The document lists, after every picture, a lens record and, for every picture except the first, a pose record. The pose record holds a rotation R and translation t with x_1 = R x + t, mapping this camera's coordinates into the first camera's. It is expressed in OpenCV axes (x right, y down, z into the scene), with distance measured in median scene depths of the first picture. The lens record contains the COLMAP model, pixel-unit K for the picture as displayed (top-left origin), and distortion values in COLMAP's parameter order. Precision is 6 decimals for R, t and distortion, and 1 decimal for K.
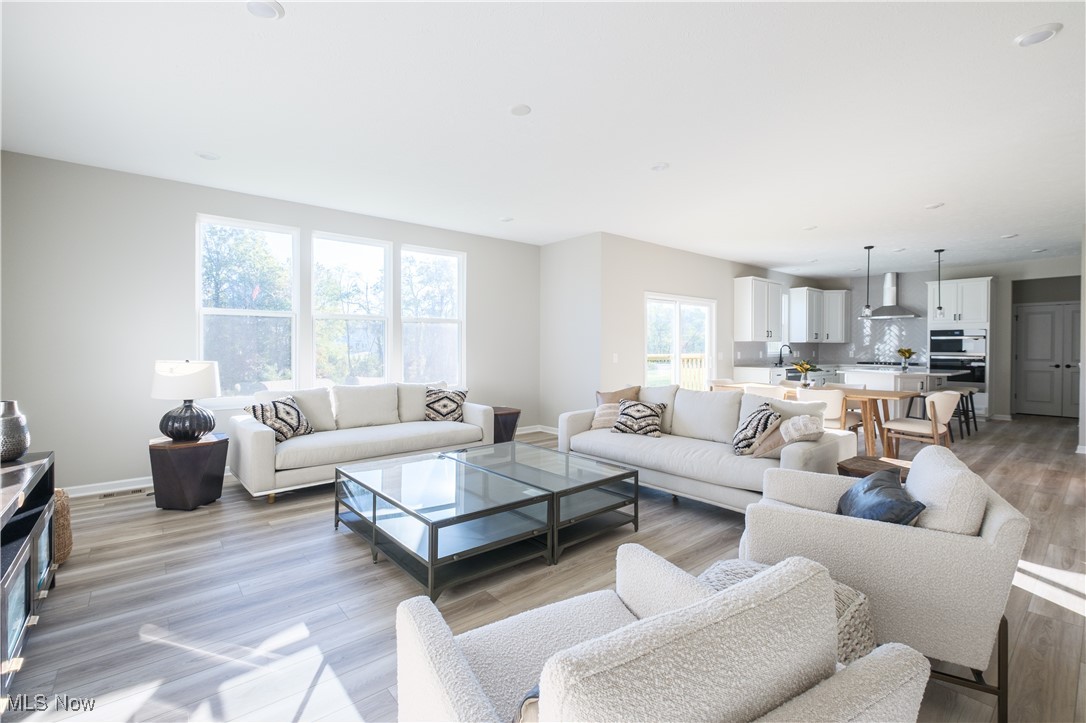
lens RADIAL K [[475.3, 0, 549.1], [0, 475.3, 357.4], [0, 0, 1]] dist [-0.001423, -0.000133]
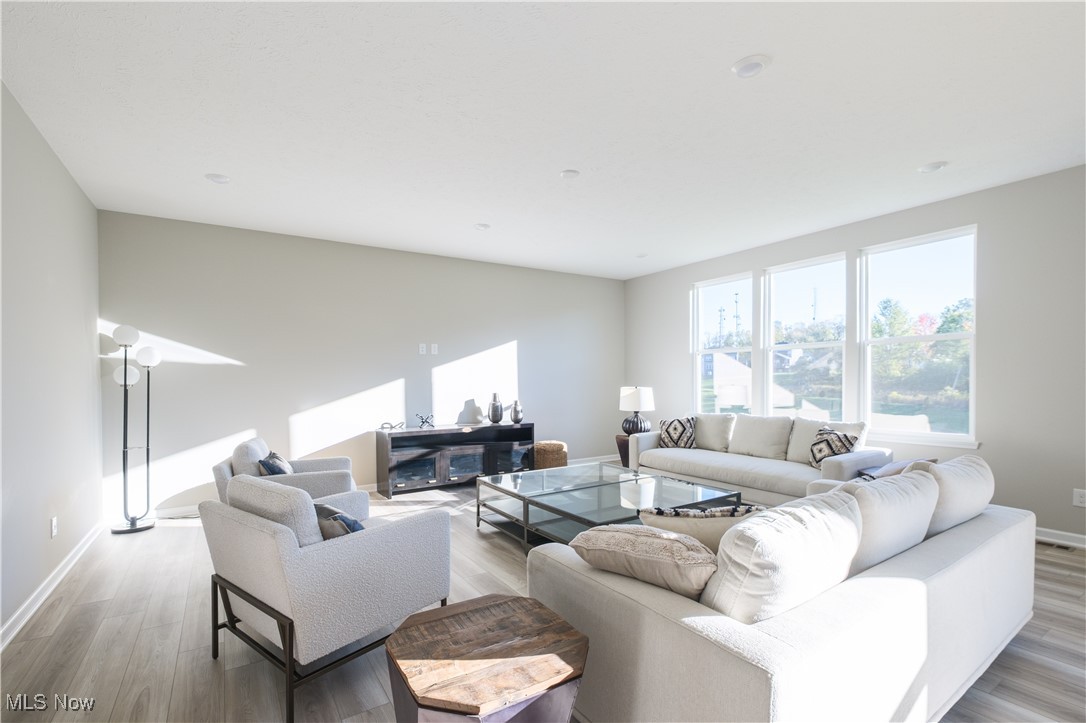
lens RADIAL K [[491.2, 0, 543.4], [0, 491.2, 391.5], [0, 0, 1]] dist [0.043583, -0.000002]
pose [[-0.121151, 0.027870, -0.992243, 0.417787], [-0.011222, 0.999503, 0.029444, -0.011604], [0.992571, 0.014702, -0.120778, 0.388701]]
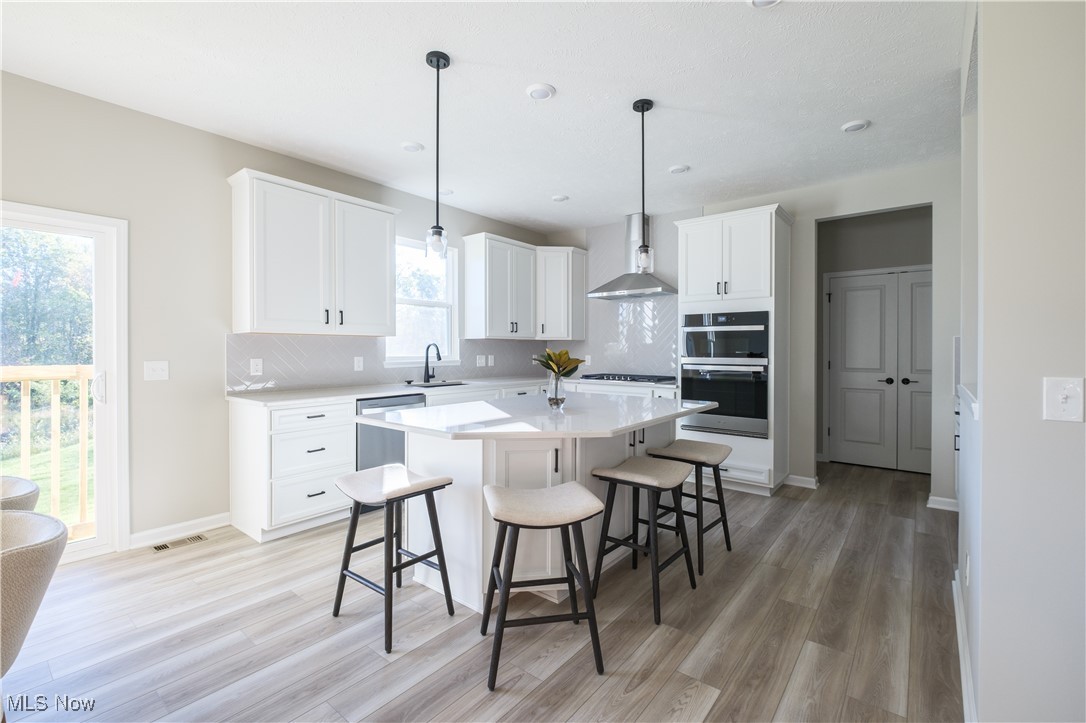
lens RADIAL K [[476.5, 0, 544.5], [0, 476.5, 354.0], [0, 0, 1]] dist [0.017143, 0.000051]
pose [[0.979177, -0.000174, 0.203008, 0.573108], [0.002152, 0.999952, -0.009523, -0.010444], [-0.202997, 0.009761, 0.979131, 0.542452]]
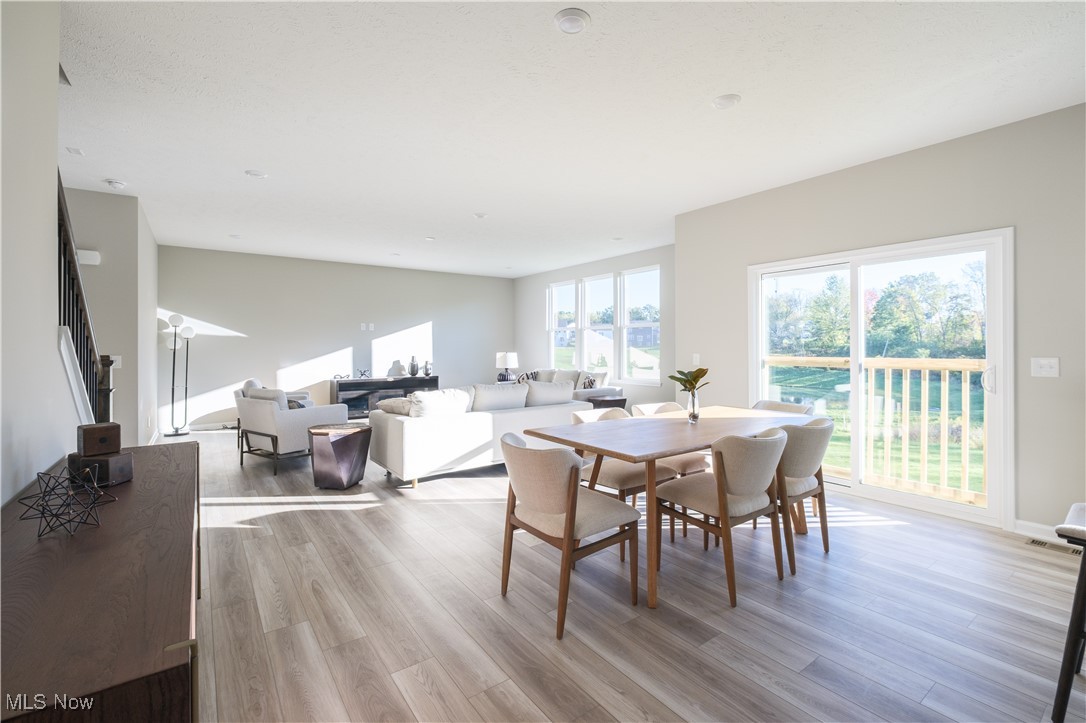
lens RADIAL K [[475.3, 0, 549.1], [0, 475.3, 357.4], [0, 0, 1]] dist [-0.001423, -0.000133]
pose [[-0.071264, 0.019072, -0.997275, 0.752864], [-0.016330, 0.999661, 0.020285, -0.010652], [0.997324, 0.017731, -0.070929, 0.614740]]
